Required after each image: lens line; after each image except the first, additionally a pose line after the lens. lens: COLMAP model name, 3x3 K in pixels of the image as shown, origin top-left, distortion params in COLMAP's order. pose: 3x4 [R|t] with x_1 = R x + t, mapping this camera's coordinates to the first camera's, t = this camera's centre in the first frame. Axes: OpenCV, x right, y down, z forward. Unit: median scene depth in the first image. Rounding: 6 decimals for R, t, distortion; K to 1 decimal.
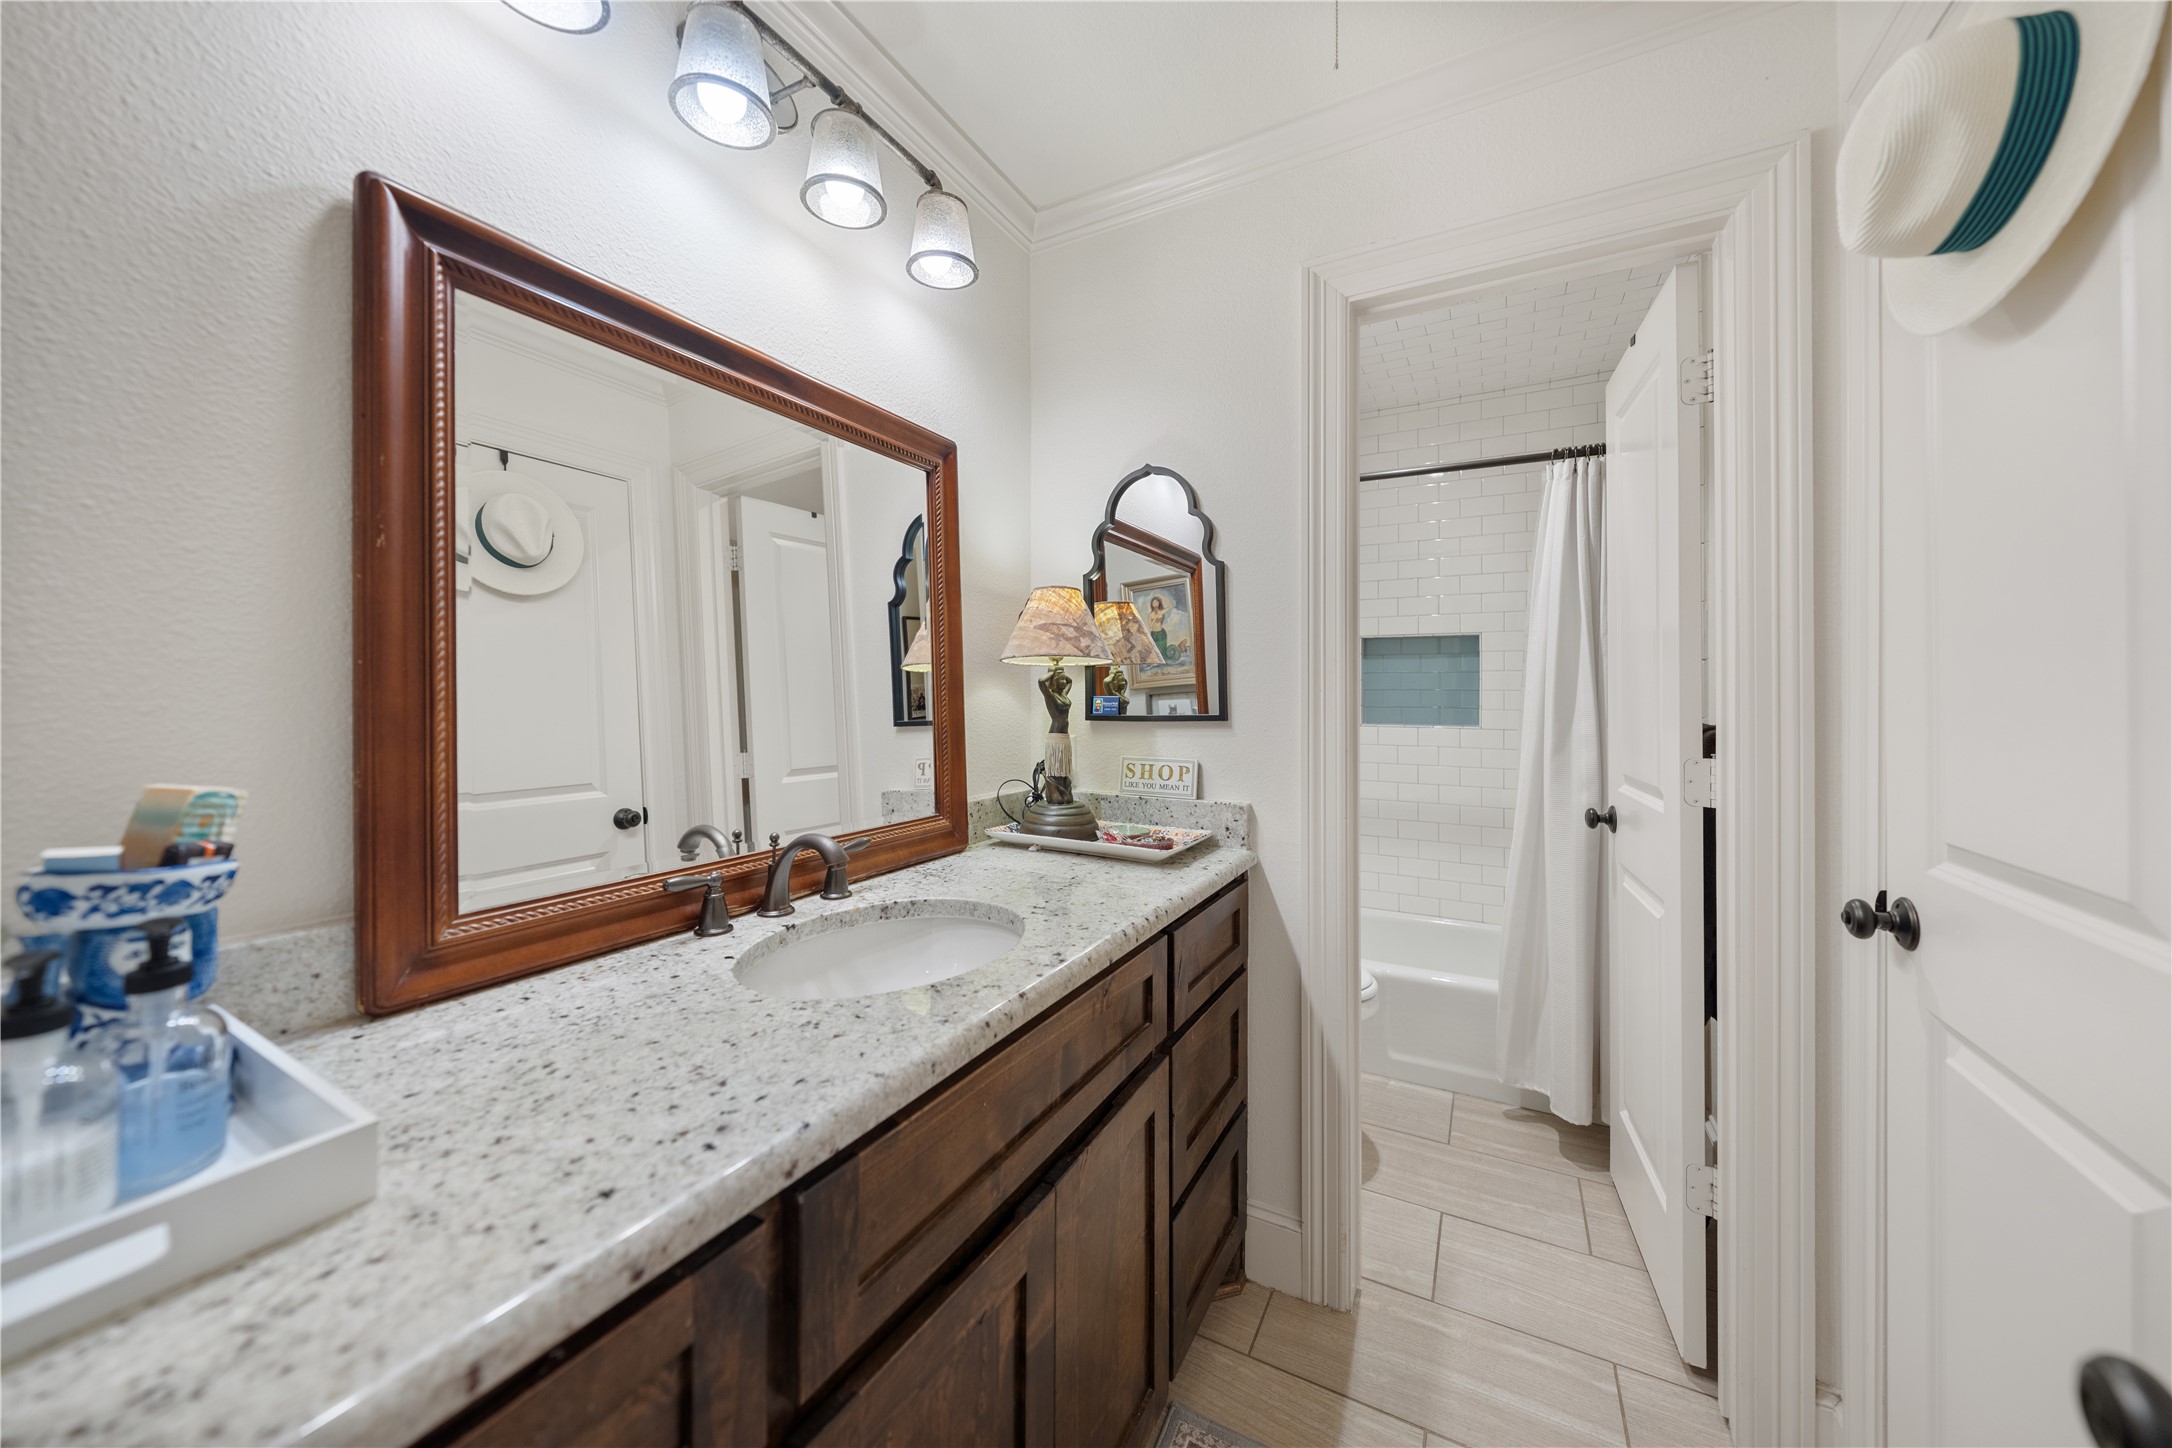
lens RADIAL K [[748.9, 0, 1089.9], [0, 748.9, 703.2], [0, 0, 1]] dist [0.001096, -0.000438]
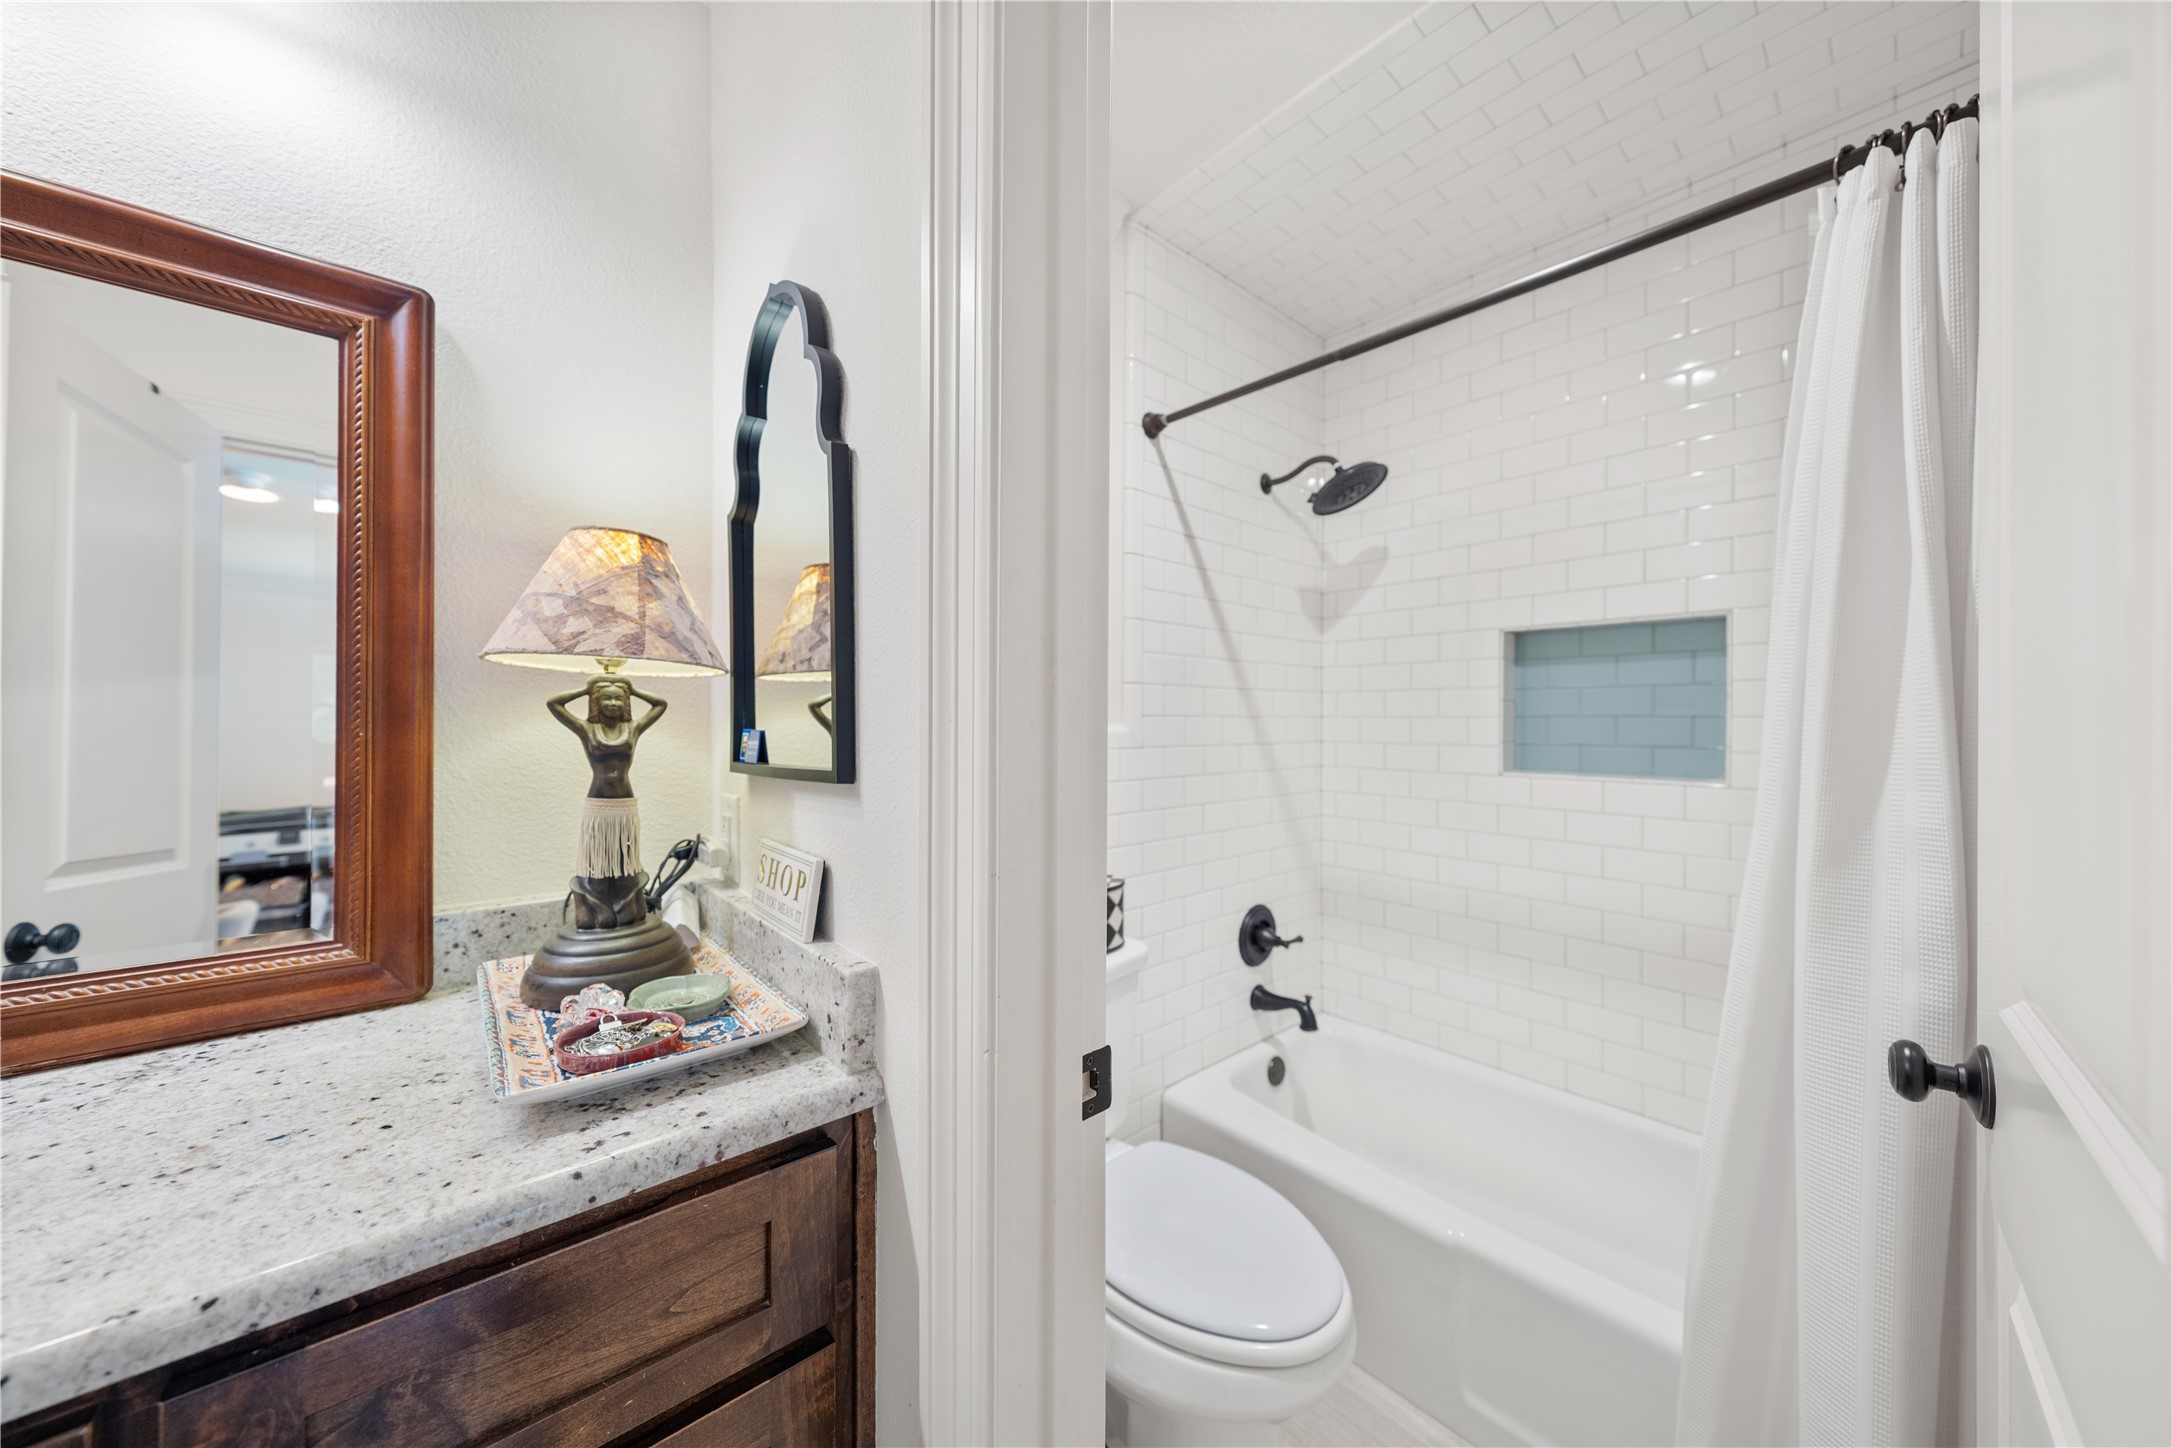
lens RADIAL K [[748.9, 0, 1082.2], [0, 748.9, 729.6], [0, 0, 1]] dist [0.001096, -0.000438]
pose [[0.942194, 0.007541, -0.334982, 0.412539], [-0.005946, 0.999966, 0.005788, -0.013052], [0.335014, -0.003461, 0.942207, 0.521938]]
